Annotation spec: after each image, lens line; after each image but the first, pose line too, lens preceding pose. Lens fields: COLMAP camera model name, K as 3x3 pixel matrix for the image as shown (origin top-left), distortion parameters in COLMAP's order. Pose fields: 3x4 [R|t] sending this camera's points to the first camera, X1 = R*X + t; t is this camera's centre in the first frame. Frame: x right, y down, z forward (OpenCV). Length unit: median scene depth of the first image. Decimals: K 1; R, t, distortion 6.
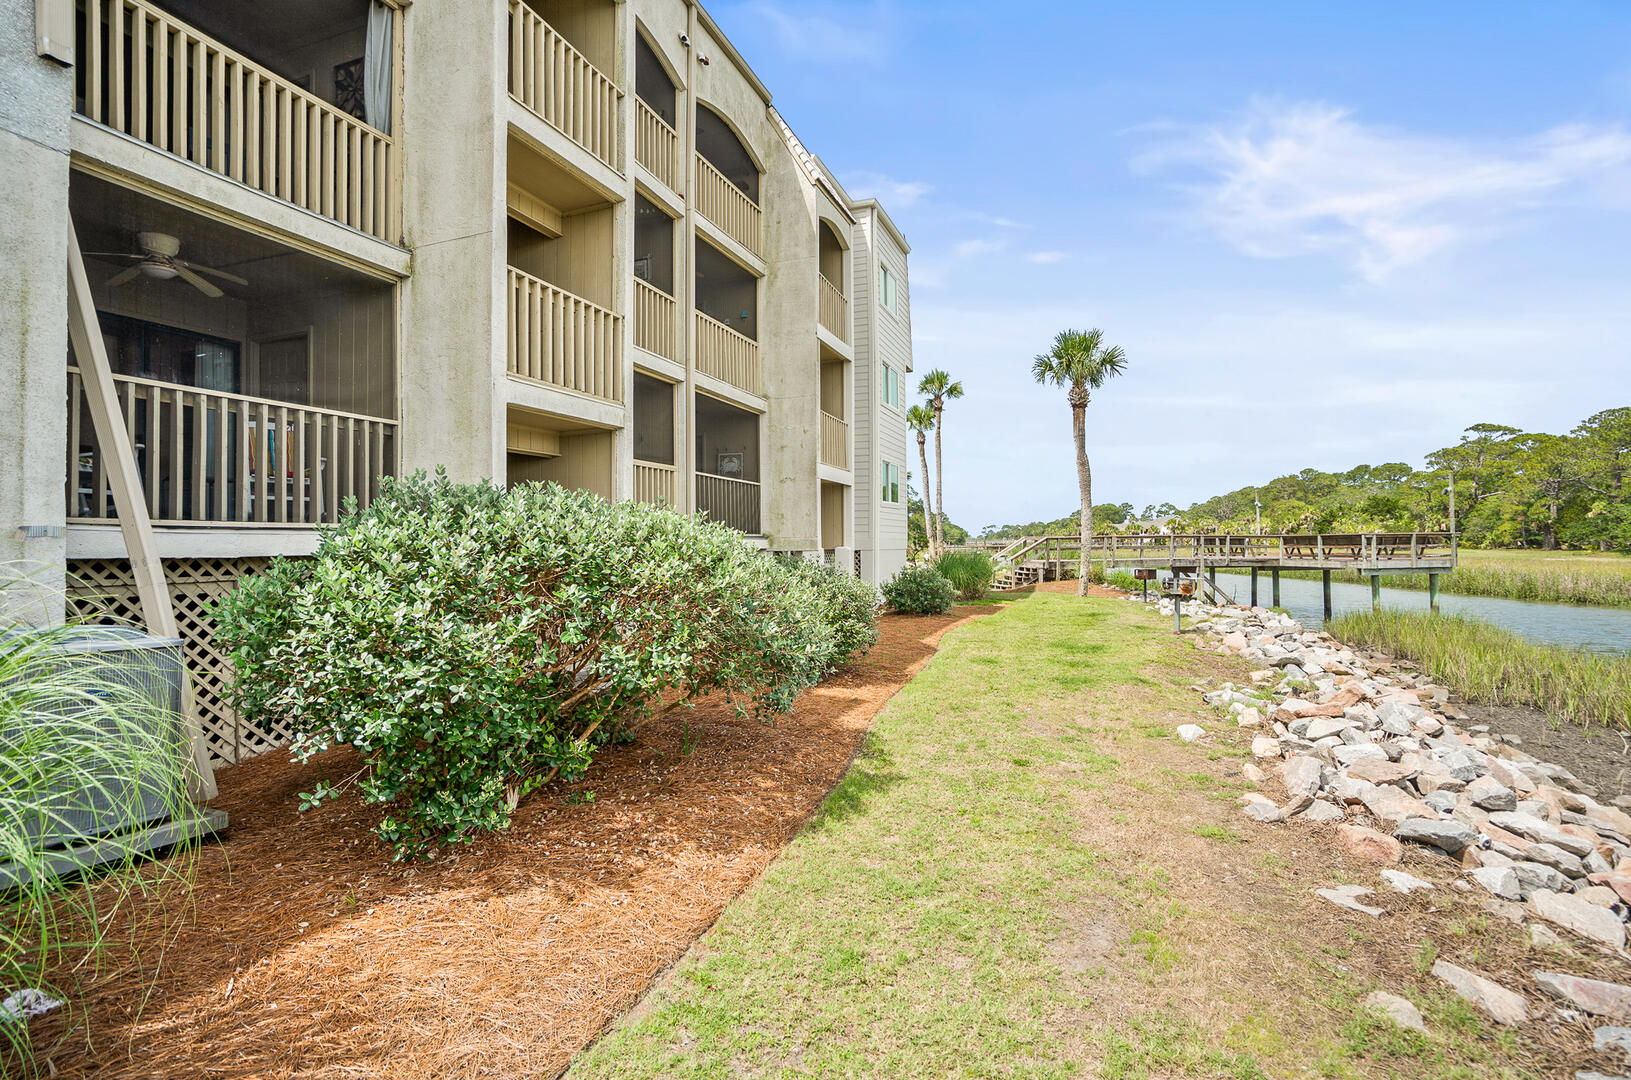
lens RADIAL K [[772.1, 0, 815.2], [0, 772.1, 536.4], [0, 0, 1]] dist [-0.017290, 0.005587]
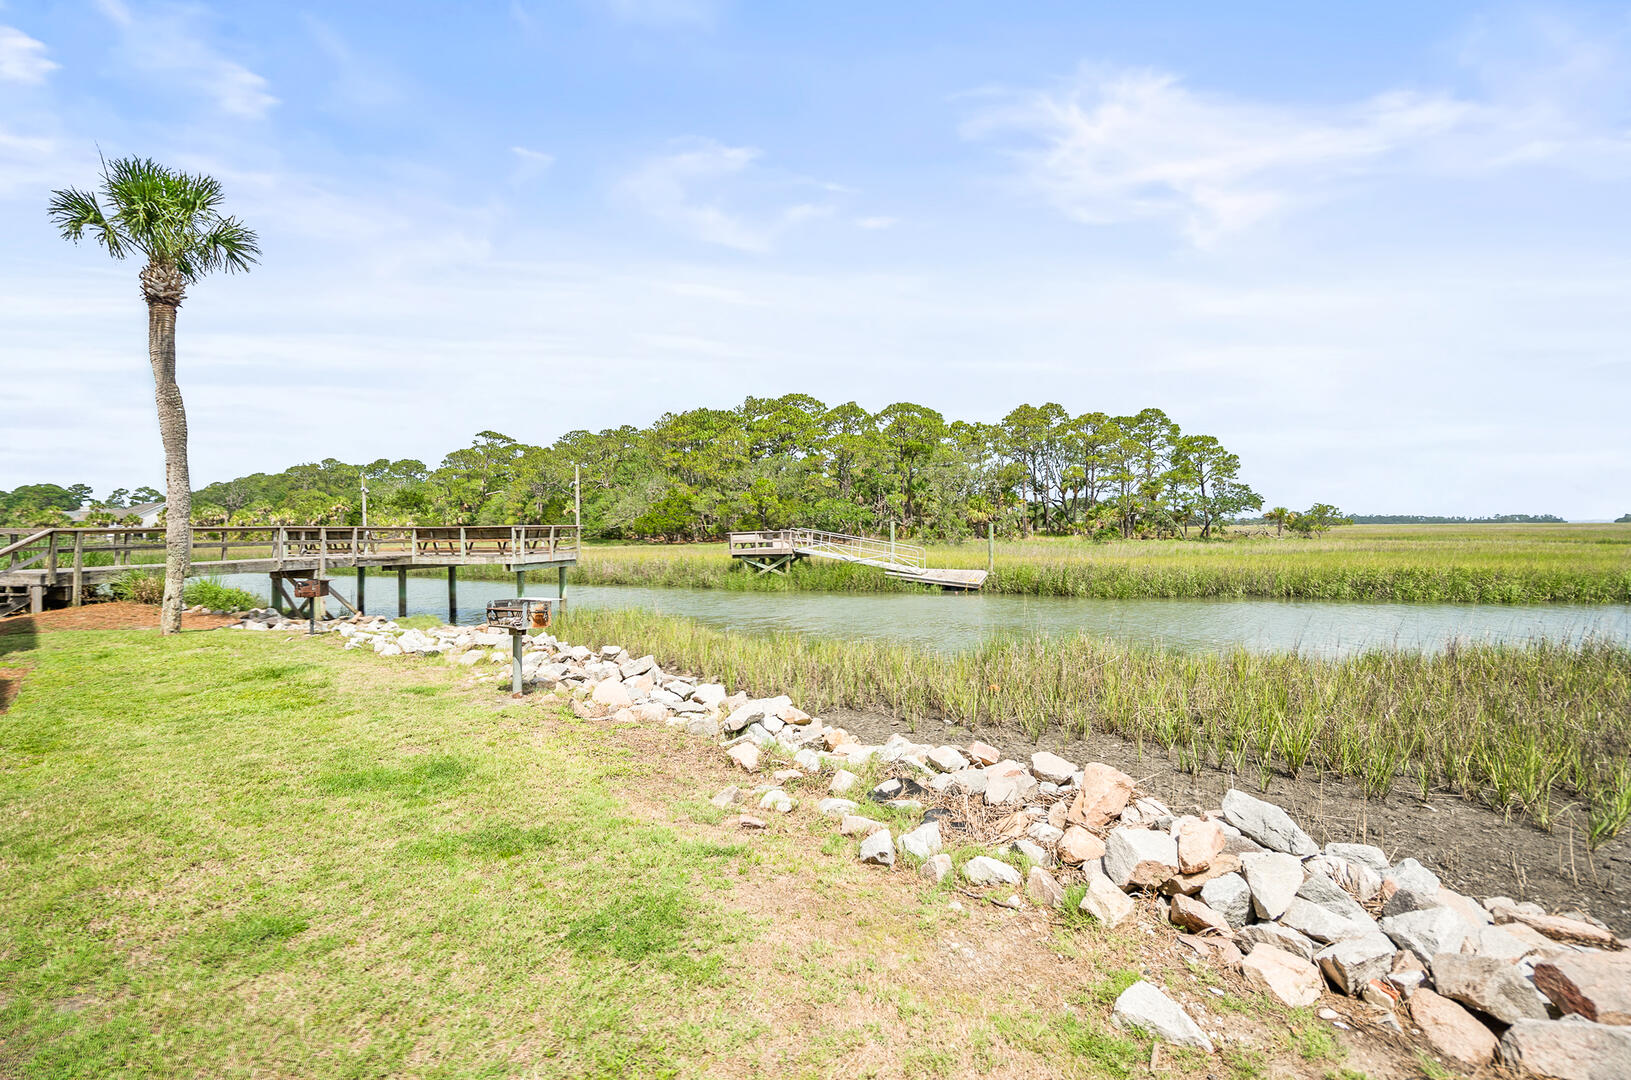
lens RADIAL K [[772.1, 0, 836.6], [0, 772.1, 527.3], [0, 0, 1]] dist [-0.017290, 0.005587]
pose [[0.380138, 0.003794, 0.924922, 0.004625], [-0.001736, 0.999993, -0.003388, 0.000212], [-0.924928, -0.000318, 0.380142, 0.215770]]
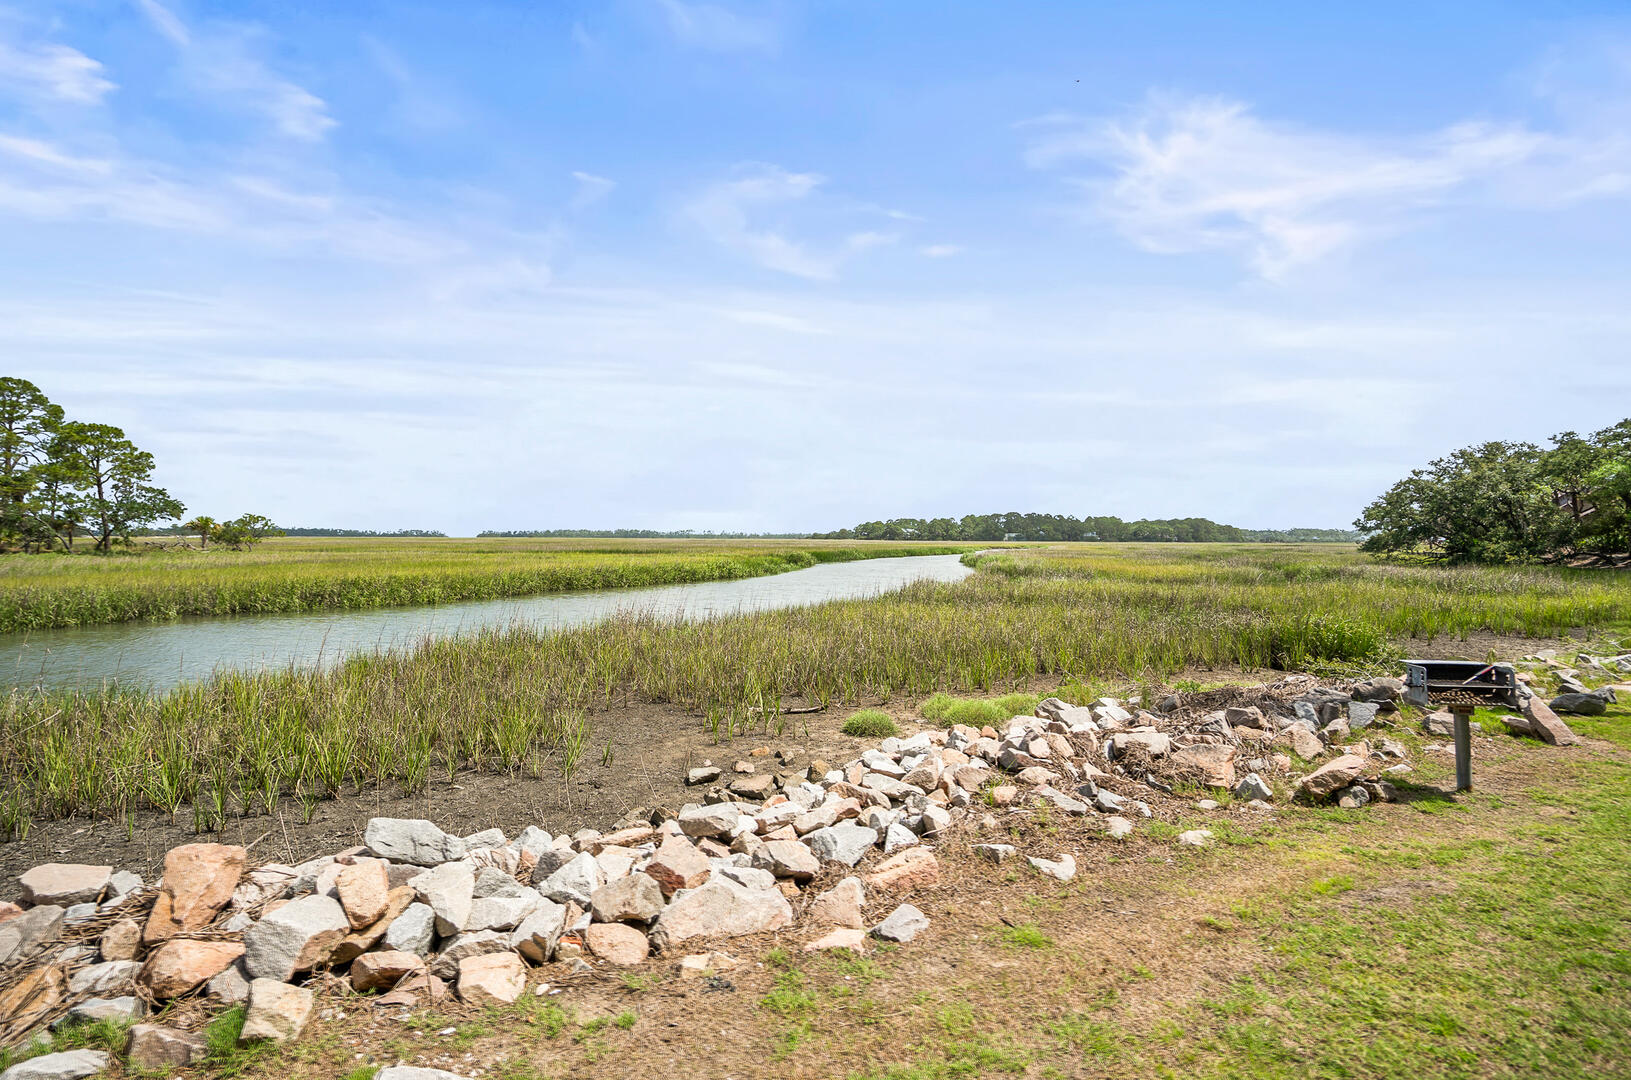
lens RADIAL K [[772.1, 0, 808.0], [0, 772.1, 532.9], [0, 0, 1]] dist [-0.017290, 0.005587]
pose [[-0.736304, 0.008533, 0.676597, 0.111109], [-0.004067, 0.999847, -0.017036, 0.009750], [-0.676639, -0.015296, -0.736156, 0.417694]]
